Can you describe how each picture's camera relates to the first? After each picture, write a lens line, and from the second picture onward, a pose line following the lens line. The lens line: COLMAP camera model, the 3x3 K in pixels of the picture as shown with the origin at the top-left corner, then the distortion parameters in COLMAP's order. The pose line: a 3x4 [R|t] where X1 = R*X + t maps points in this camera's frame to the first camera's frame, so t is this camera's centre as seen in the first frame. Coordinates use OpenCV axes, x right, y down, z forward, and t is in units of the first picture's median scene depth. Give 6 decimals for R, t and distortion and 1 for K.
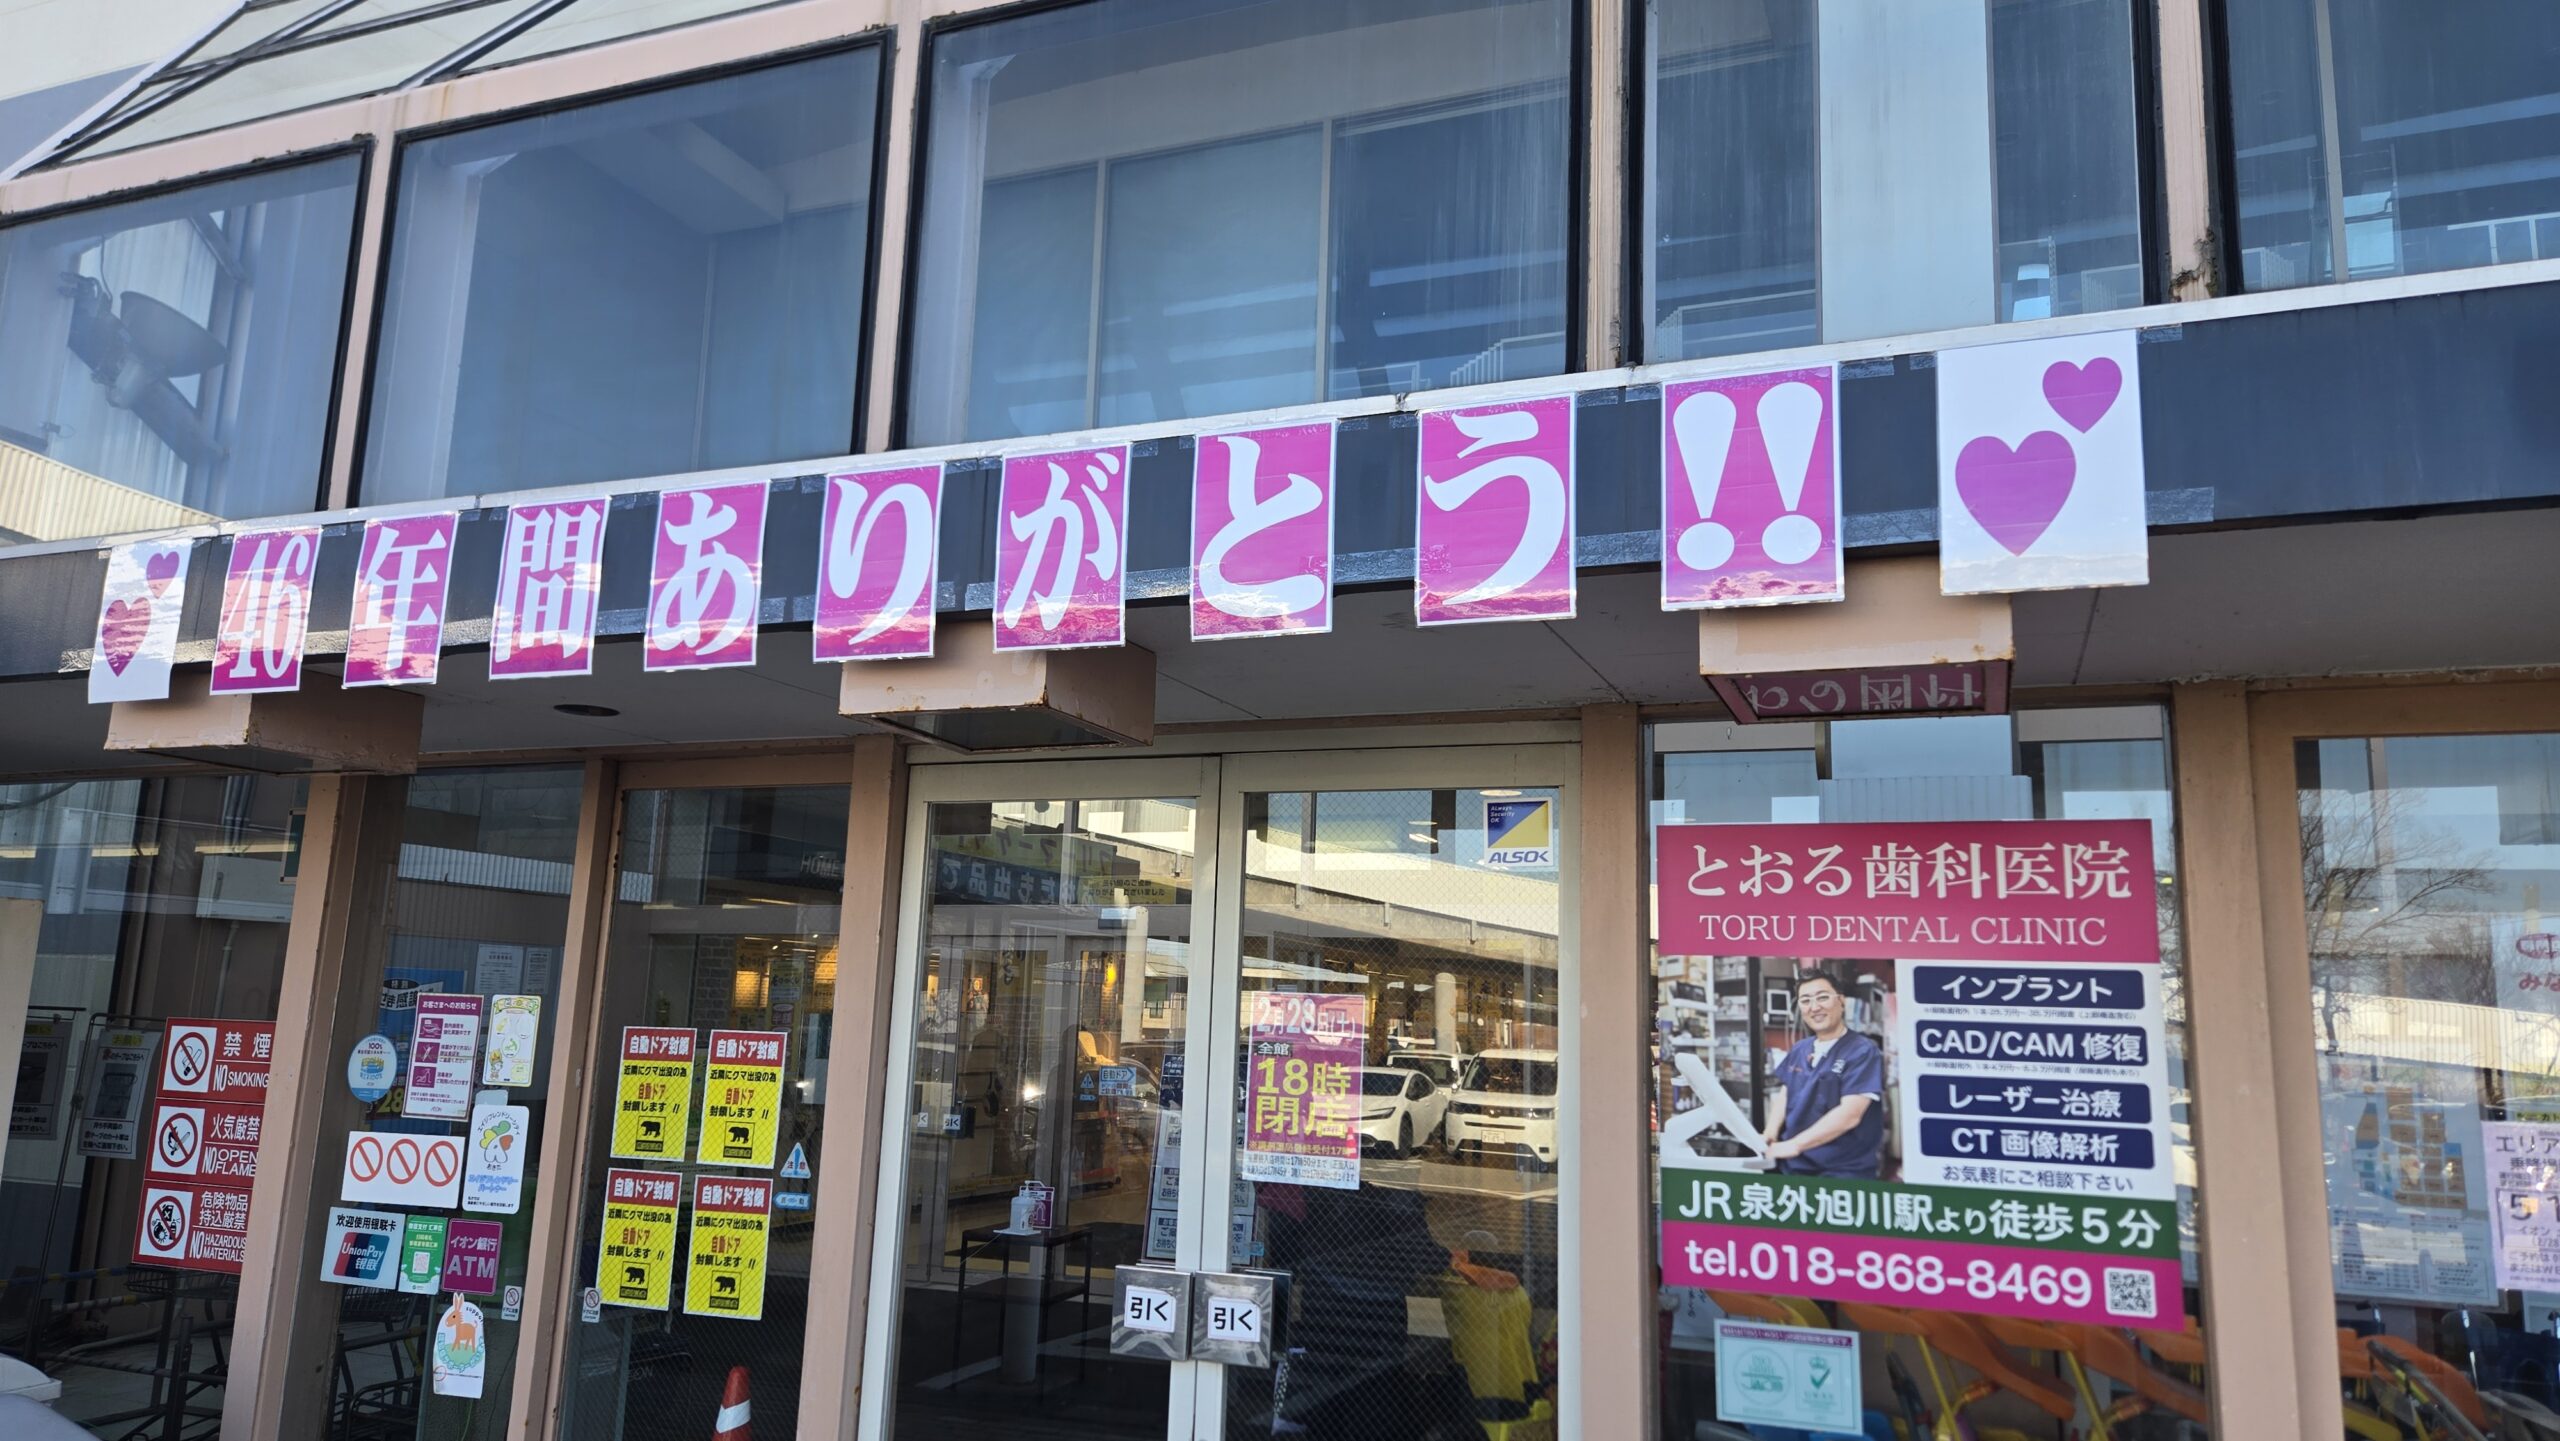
lens RADIAL K [[1644.5, 0, 1280.0], [0, 1644.5, 720.5], [0, 0, 1]] dist [0.024890, -0.000152]
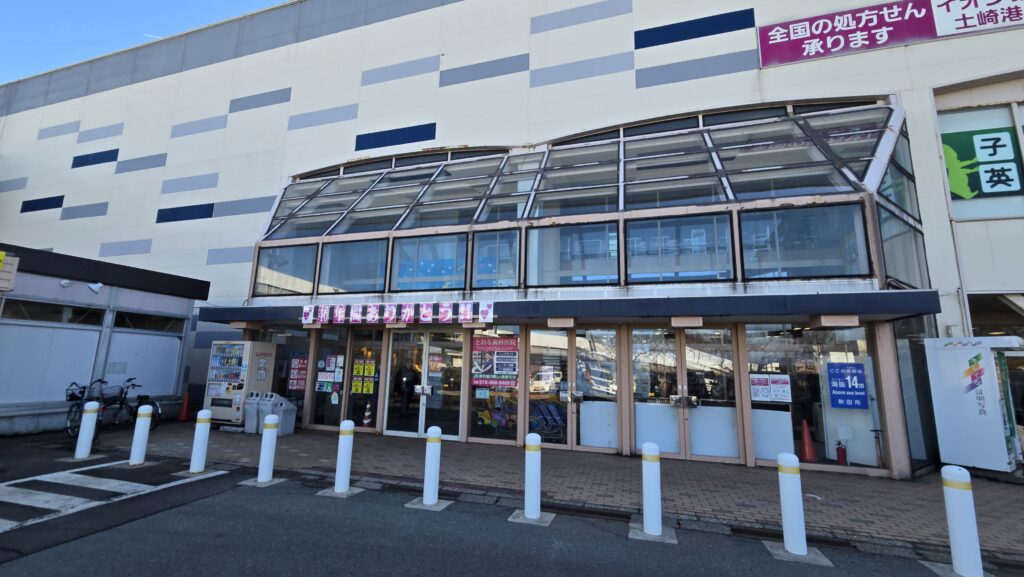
lens RADIAL K [[437.3, 0, 512.0], [0, 437.3, 288.5], [0, 0, 1]] dist [-0.000800, -0.000003]
pose [[0.996873, 0.010431, 0.078328, 0.244264], [-0.011015, 0.999915, 0.007022, -0.224596], [-0.078248, -0.007862, 0.996903, -1.449269]]
